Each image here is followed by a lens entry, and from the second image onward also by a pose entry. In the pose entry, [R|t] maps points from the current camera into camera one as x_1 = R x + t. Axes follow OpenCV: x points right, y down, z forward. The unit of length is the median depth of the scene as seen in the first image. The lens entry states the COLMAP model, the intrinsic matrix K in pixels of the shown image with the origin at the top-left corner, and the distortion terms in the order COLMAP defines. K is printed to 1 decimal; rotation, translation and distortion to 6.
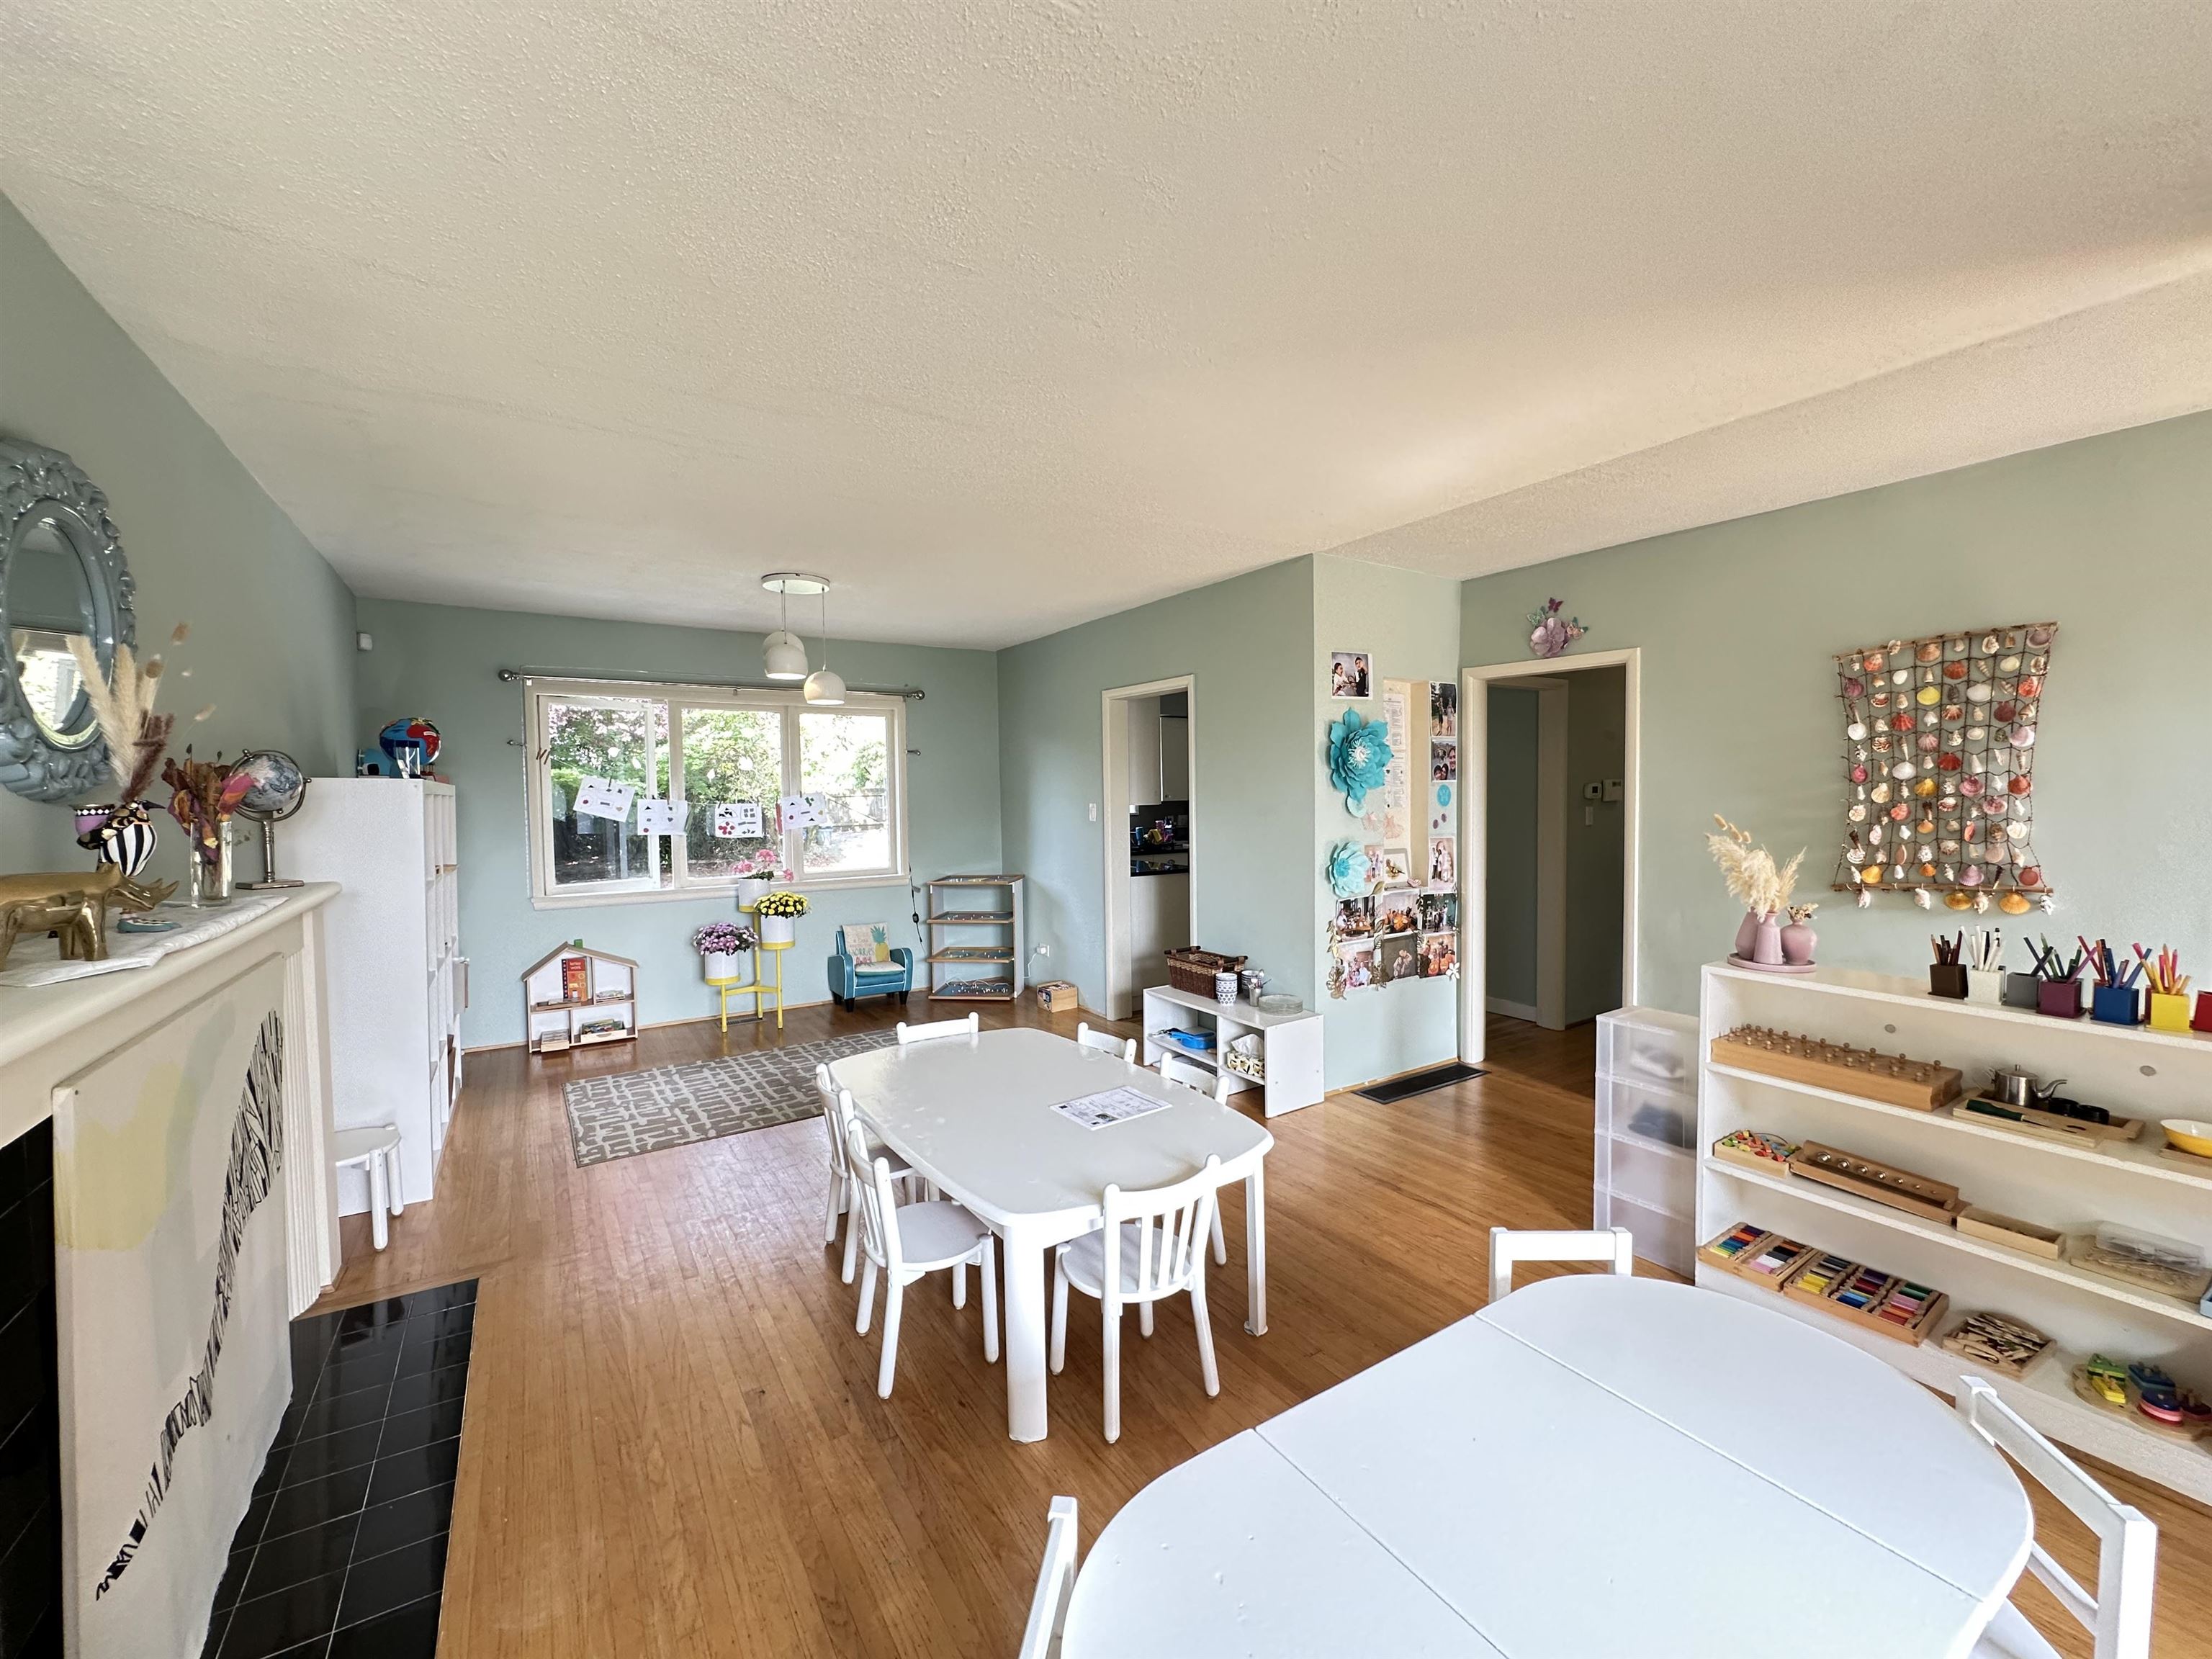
lens RADIAL K [[881.0, 0, 1107.3], [0, 881.0, 820.6], [0, 0, 1]] dist [-0.005704, 0.000735]
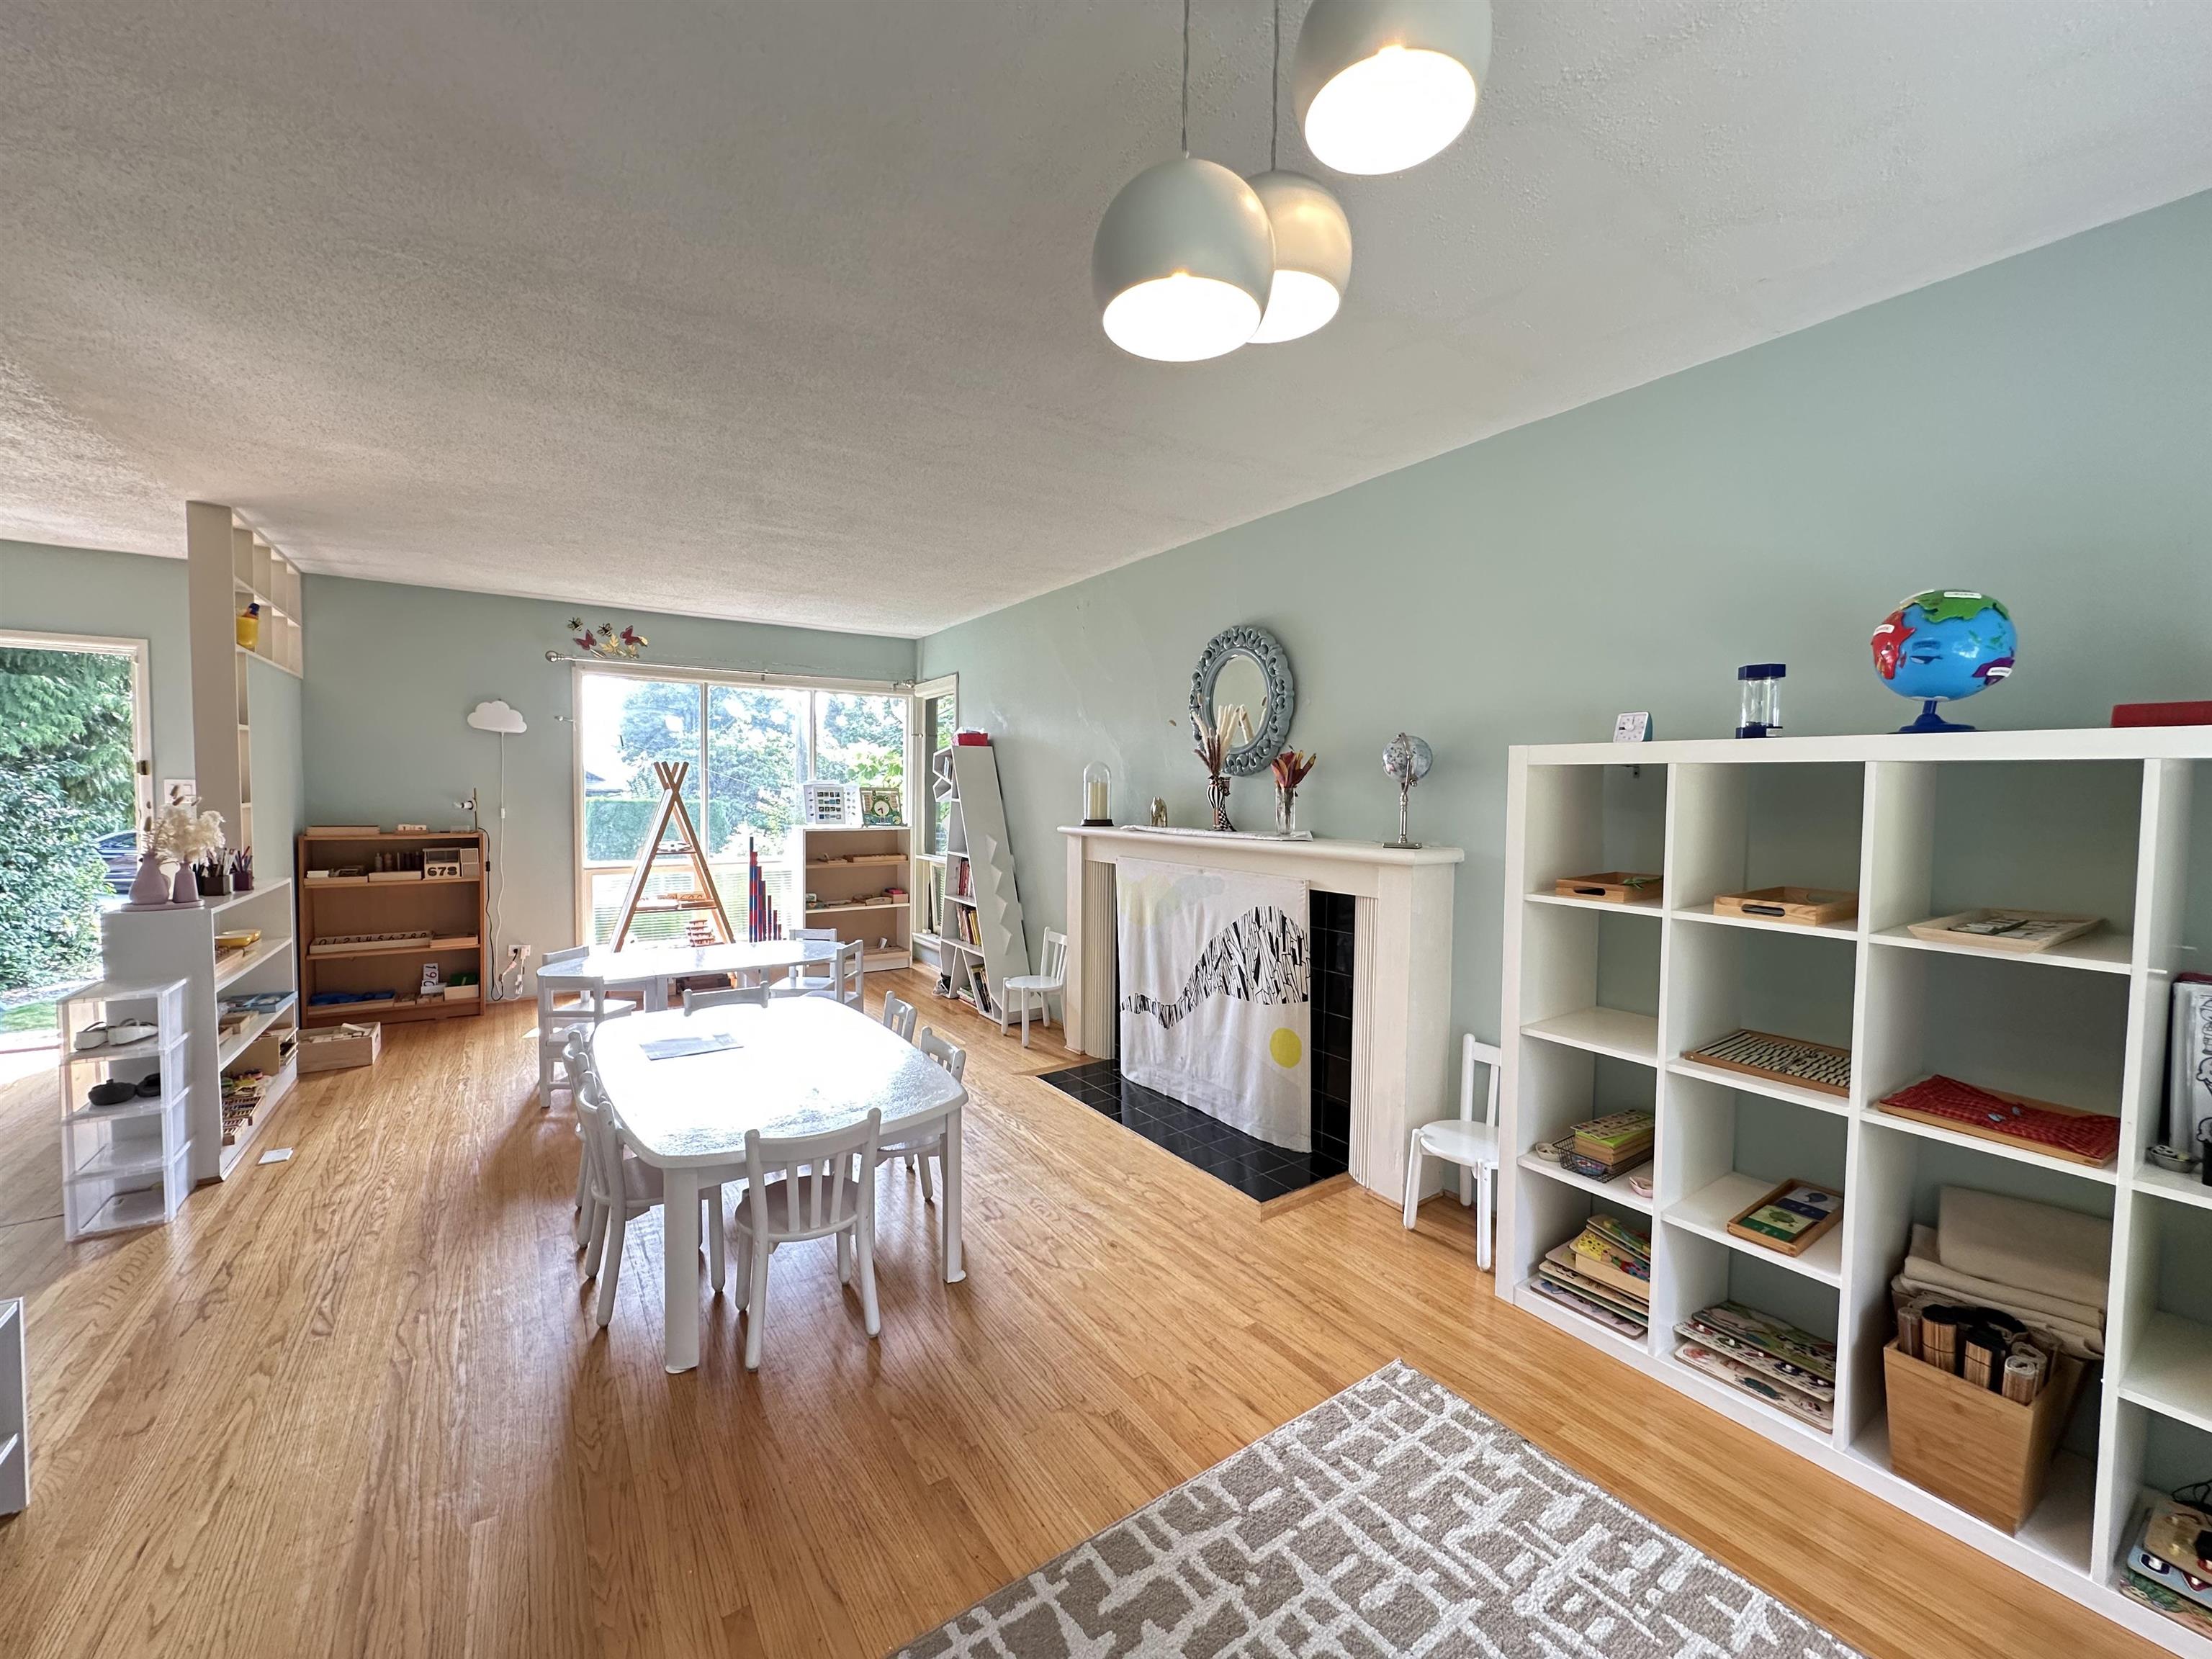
lens RADIAL K [[881.0, 0, 1106.7], [0, 881.0, 826.0], [0, 0, 1]] dist [-0.005704, 0.000735]
pose [[-0.999901, -0.004067, -0.013469, -0.262239], [-0.005093, 0.997010, 0.077108, -0.021587], [0.013115, 0.077169, -0.996932, 1.084137]]
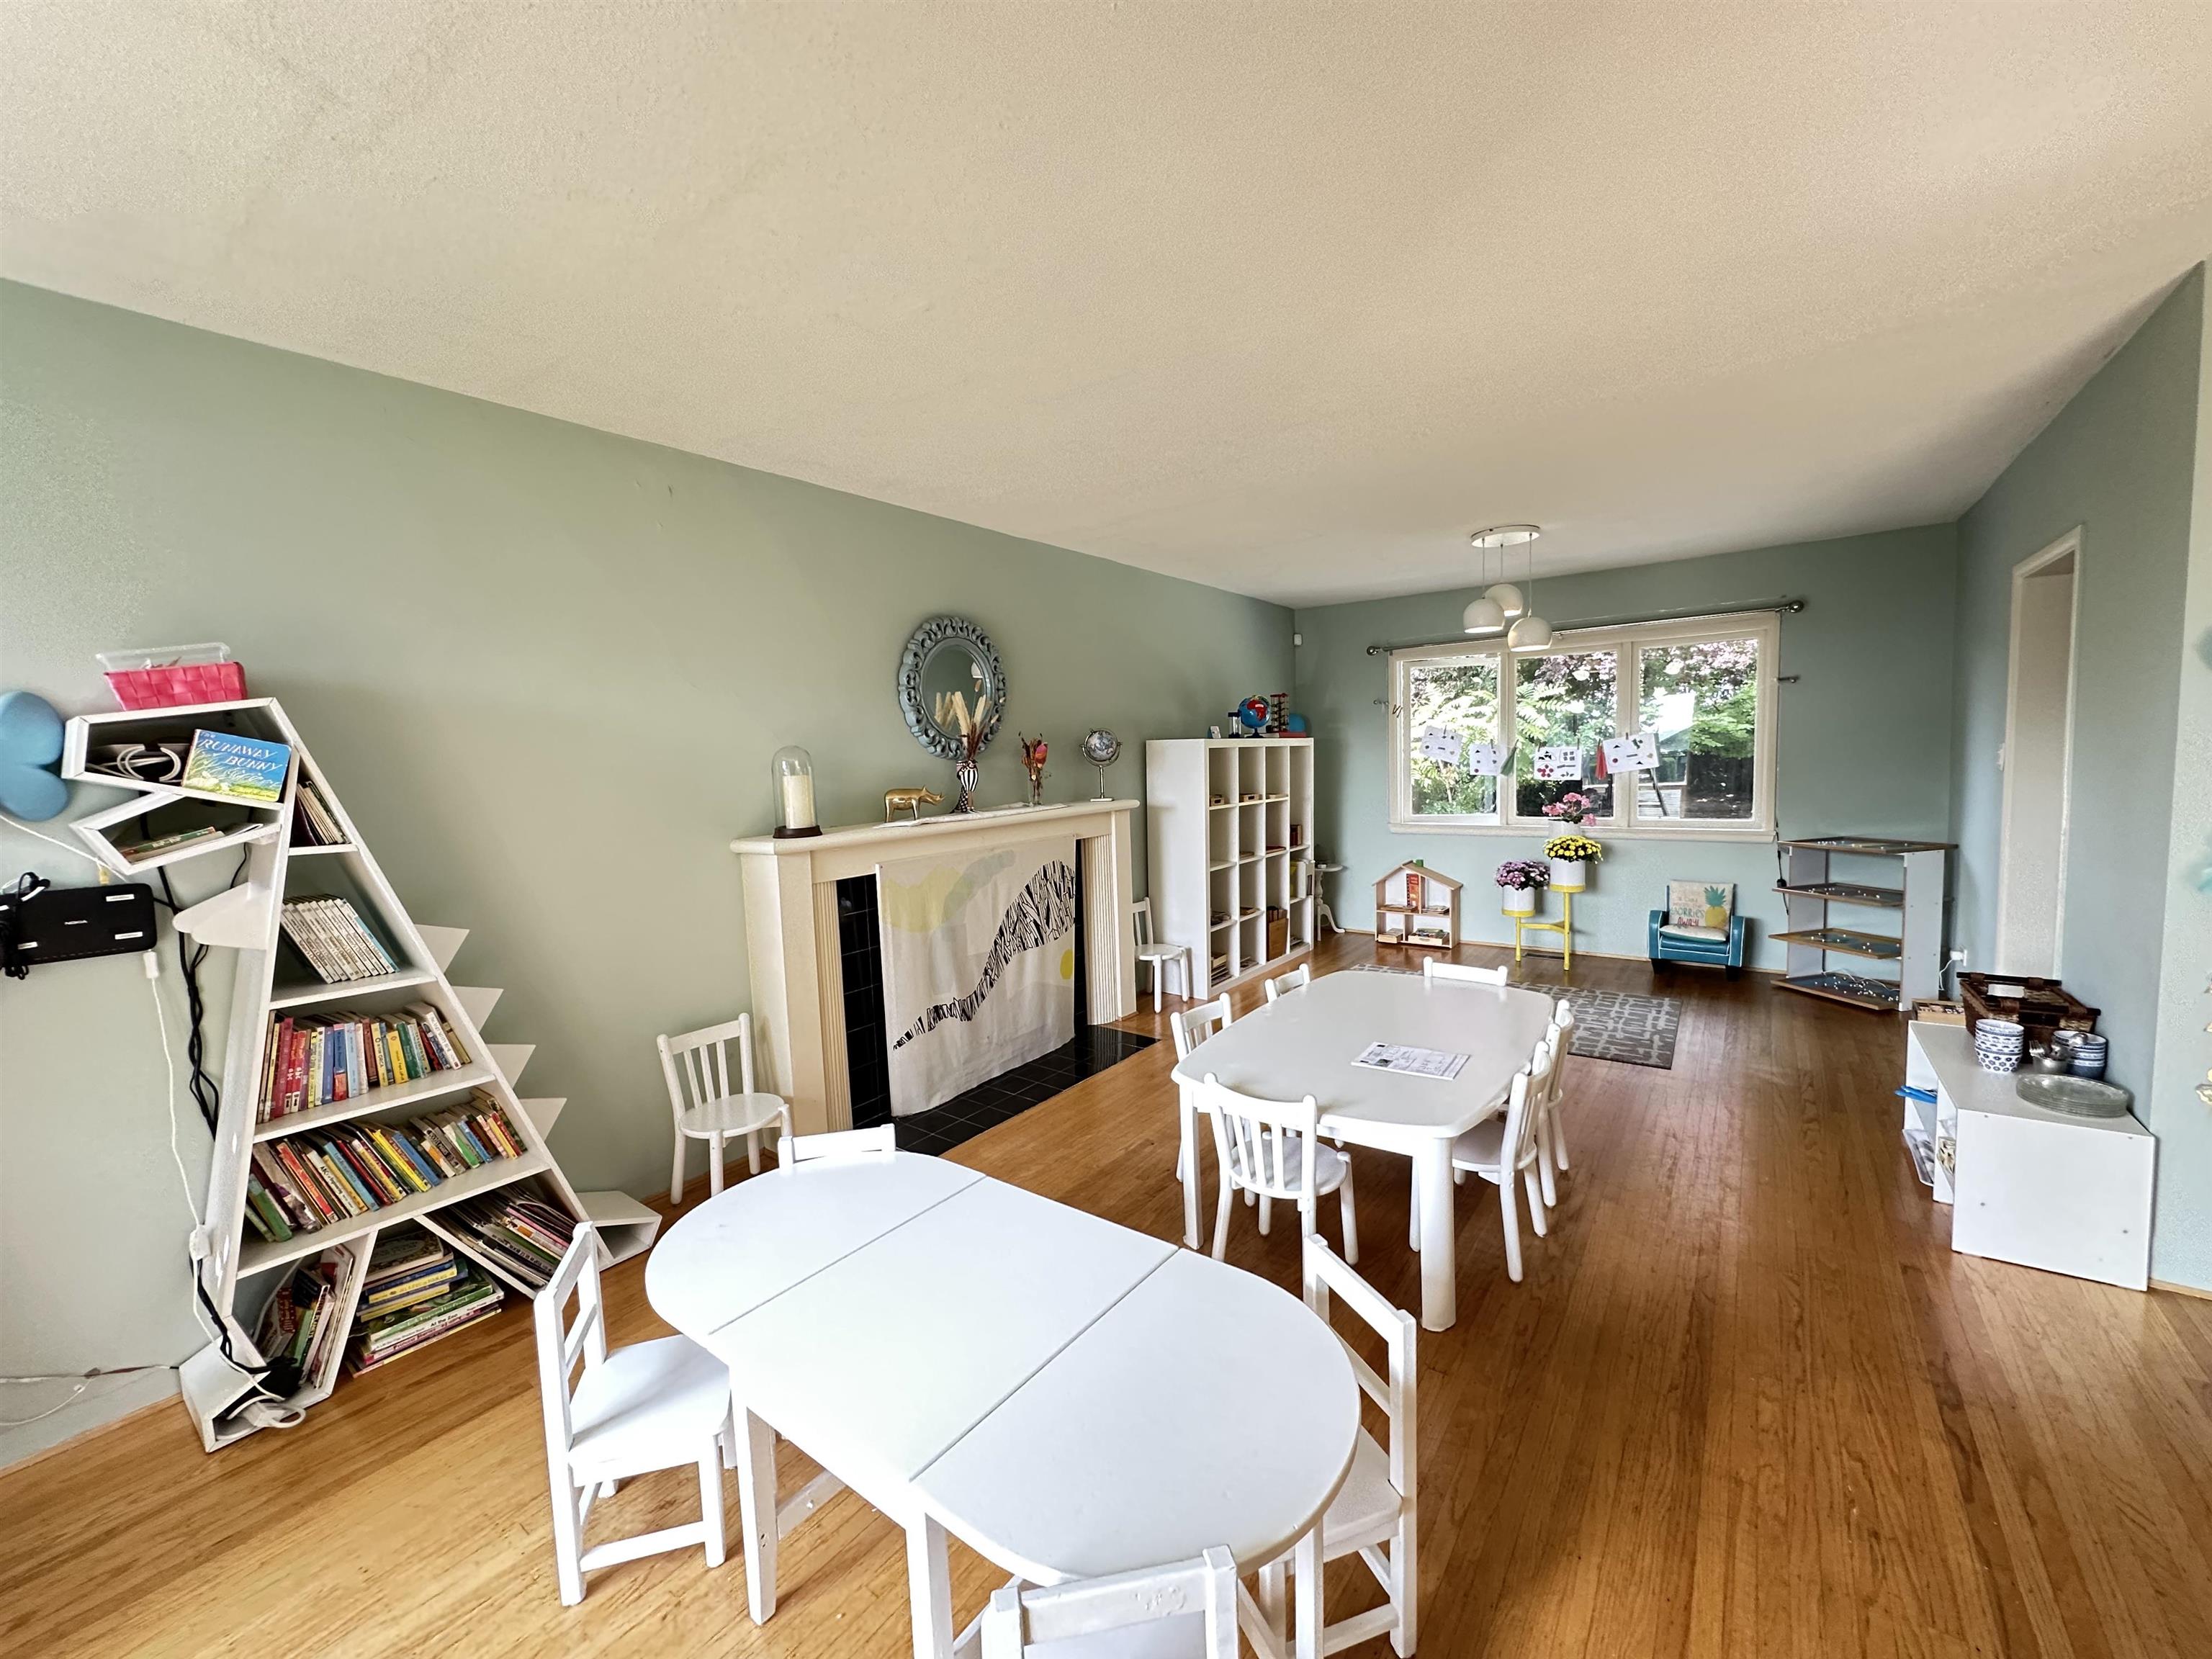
lens RADIAL K [[881.0, 0, 1103.6], [0, 881.0, 828.1], [0, 0, 1]] dist [-0.005704, 0.000735]
pose [[0.345740, 0.078596, -0.935033, 0.411118], [-0.000822, 0.996511, 0.083459, -0.011425], [0.938330, -0.028087, 0.344598, 0.170650]]
